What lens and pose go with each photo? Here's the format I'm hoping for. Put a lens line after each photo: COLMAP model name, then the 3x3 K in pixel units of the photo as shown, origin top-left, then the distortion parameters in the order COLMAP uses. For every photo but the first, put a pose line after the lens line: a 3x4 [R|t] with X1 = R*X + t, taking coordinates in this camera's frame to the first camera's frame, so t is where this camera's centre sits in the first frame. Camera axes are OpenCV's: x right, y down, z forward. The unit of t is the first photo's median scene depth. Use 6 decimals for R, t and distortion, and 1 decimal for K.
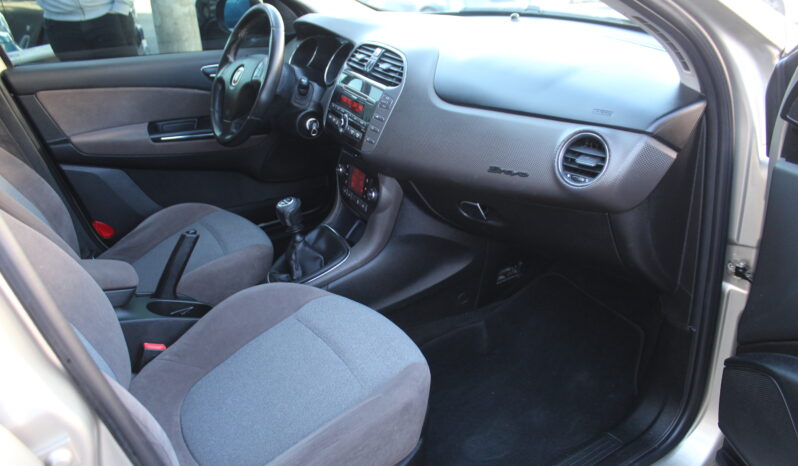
lens RADIAL K [[683.3, 0, 398.6], [0, 683.3, 256.6], [0, 0, 1]] dist [-0.112327, 0.005437]
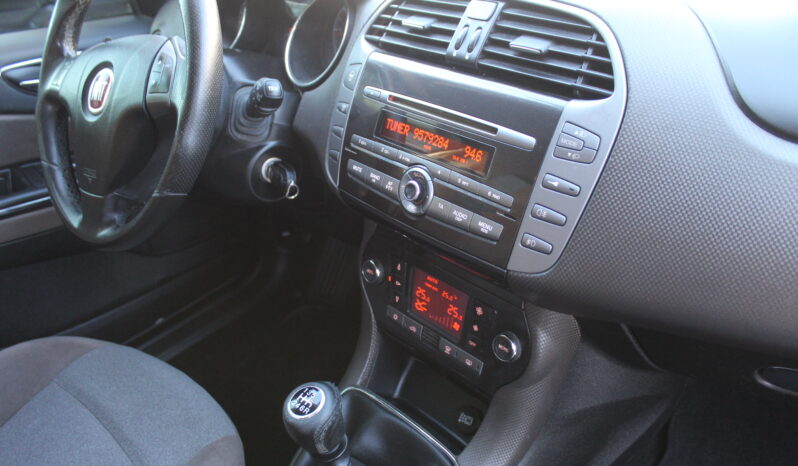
lens RADIAL K [[683.3, 0, 398.6], [0, 683.3, 256.6], [0, 0, 1]] dist [-0.112327, 0.005437]
pose [[0.959000, -0.165421, 0.230120, -0.184122], [0.146826, 0.984510, 0.095829, -0.188636], [-0.242407, -0.058113, 0.968433, 0.571824]]
